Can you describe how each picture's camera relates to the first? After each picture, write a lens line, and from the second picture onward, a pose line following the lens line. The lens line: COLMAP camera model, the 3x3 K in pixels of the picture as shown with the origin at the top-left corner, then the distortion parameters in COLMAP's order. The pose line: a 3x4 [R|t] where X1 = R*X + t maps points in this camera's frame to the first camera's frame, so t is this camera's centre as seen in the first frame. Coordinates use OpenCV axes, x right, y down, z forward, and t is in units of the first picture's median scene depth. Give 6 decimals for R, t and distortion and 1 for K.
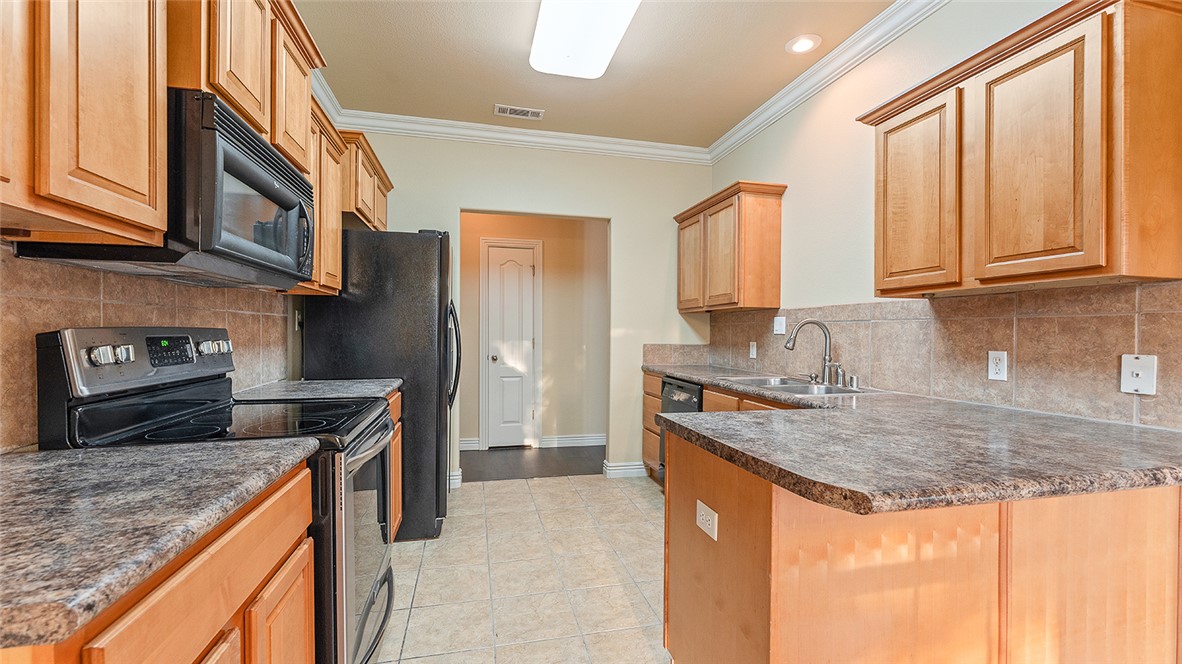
lens RADIAL K [[493.4, 0, 591.2], [0, 493.4, 341.4], [0, 0, 1]] dist [-0.002018, -0.000027]
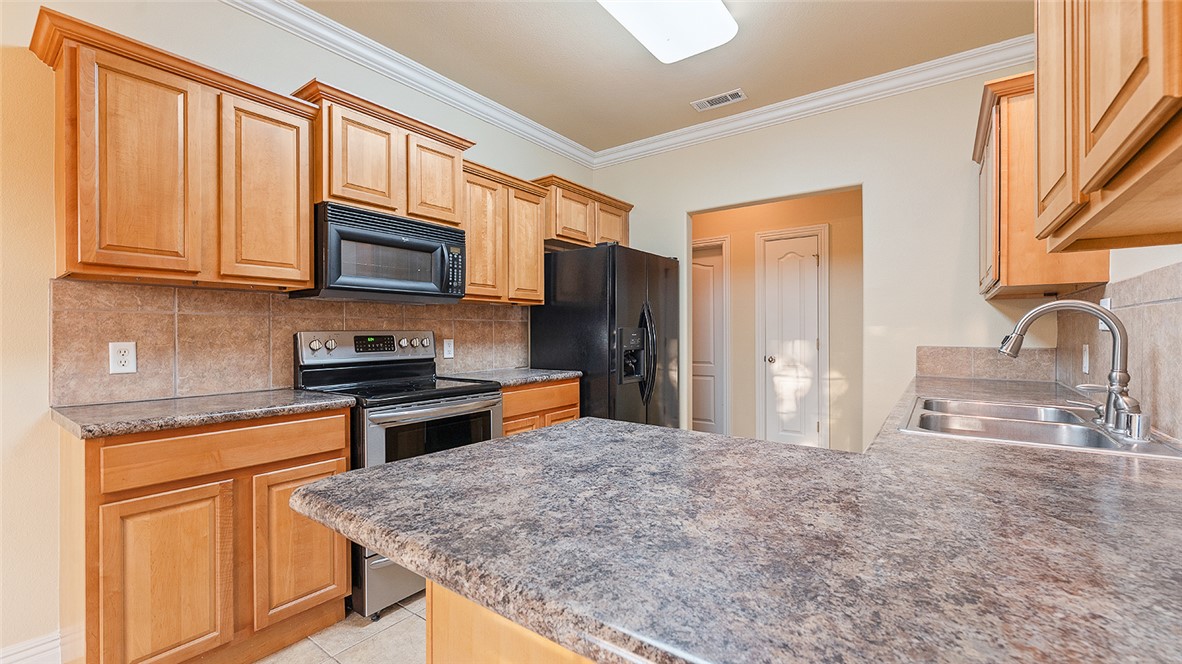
lens RADIAL K [[487.7, 0, 577.9], [0, 487.7, 338.0], [0, 0, 1]] dist [-0.004142, -0.000092]
pose [[0.626629, -0.000353, -0.779318, 0.532376], [-0.007739, 0.999948, -0.006676, 0.002477], [0.779279, 0.010215, 0.626593, 0.262686]]
